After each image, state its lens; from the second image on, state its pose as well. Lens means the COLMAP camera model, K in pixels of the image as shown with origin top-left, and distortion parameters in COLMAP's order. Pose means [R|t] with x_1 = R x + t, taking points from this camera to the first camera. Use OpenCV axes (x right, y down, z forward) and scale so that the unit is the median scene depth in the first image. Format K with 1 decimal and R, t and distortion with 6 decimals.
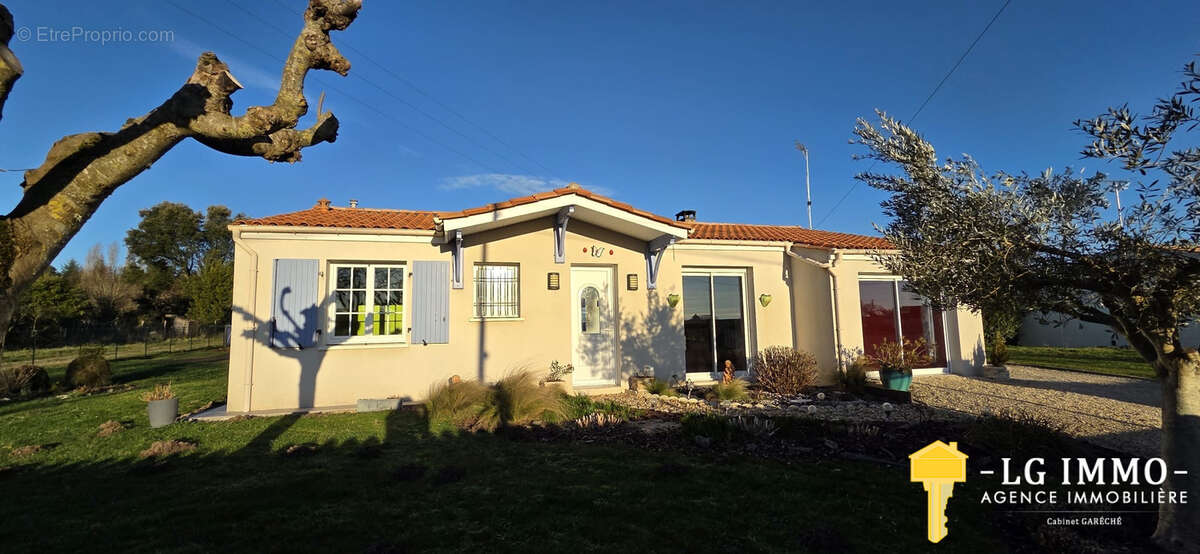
lens RADIAL K [[479.7, 0, 591.5], [0, 479.7, 282.5], [0, 0, 1]] dist [0.001517, 0.000186]
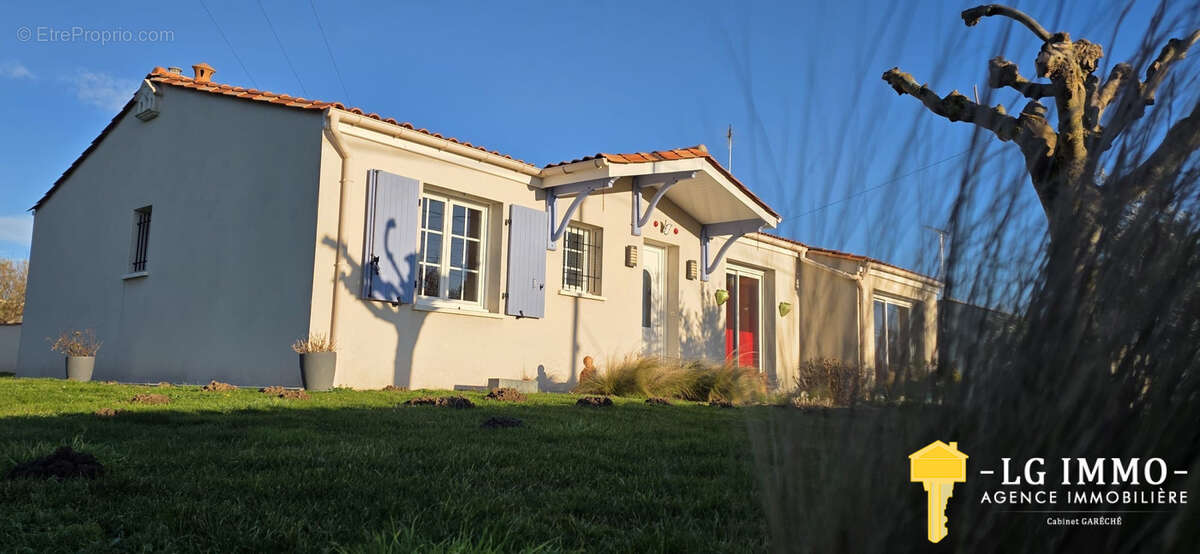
lens RADIAL K [[858.8, 0, 578.8], [0, 858.8, 277.4], [0, 0, 1]] dist [0.048197, -0.005290]
pose [[0.841584, 0.117443, 0.527203, -1.019222], [-0.095587, 0.993052, -0.068632, 0.157408], [-0.531600, 0.007366, 0.846963, -0.194034]]
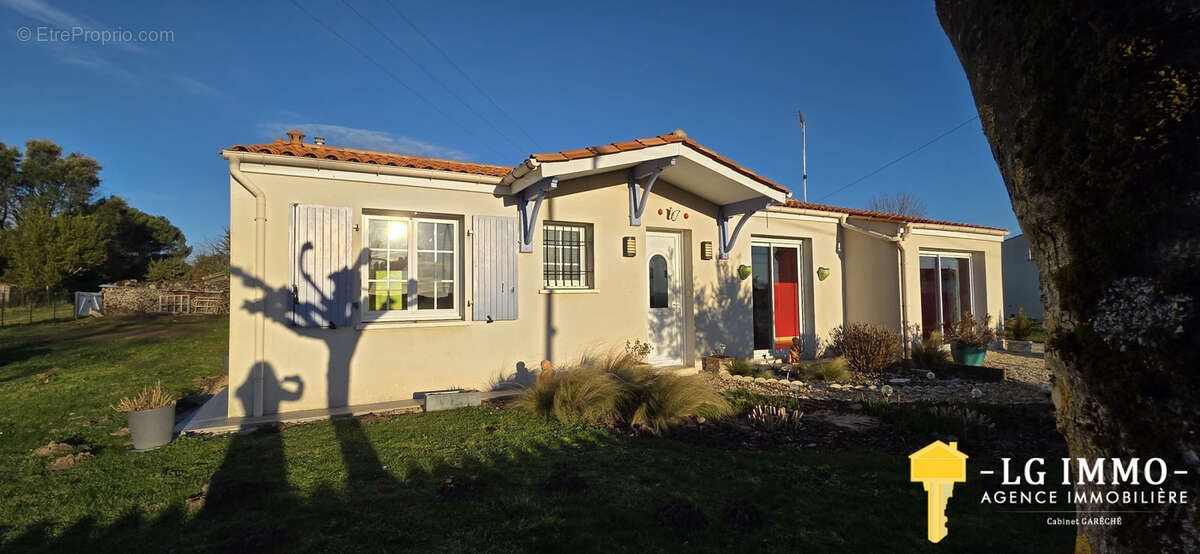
lens RADIAL K [[479.7, 0, 597.3], [0, 479.7, 277.4], [0, 0, 1]] dist [0.001517, 0.000186]
pose [[0.978033, 0.018208, 0.207655, -0.349286], [-0.028398, 0.998529, 0.046199, 0.016527], [-0.206508, -0.051081, 0.977111, 0.194498]]
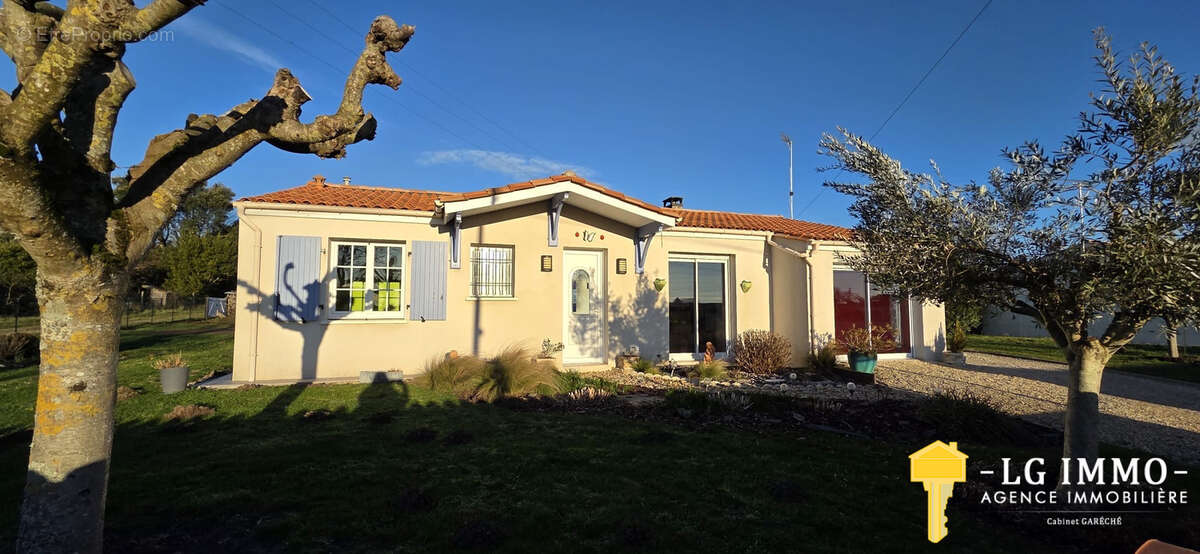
lens RADIAL K [[479.7, 0, 590.5], [0, 479.7, 281.0], [0, 0, 1]] dist [0.001517, 0.000186]
pose [[0.999148, 0.024666, 0.033088, -0.019299], [-0.025868, 0.999002, 0.036415, -0.005586], [-0.032157, -0.037240, 0.998789, -0.056506]]
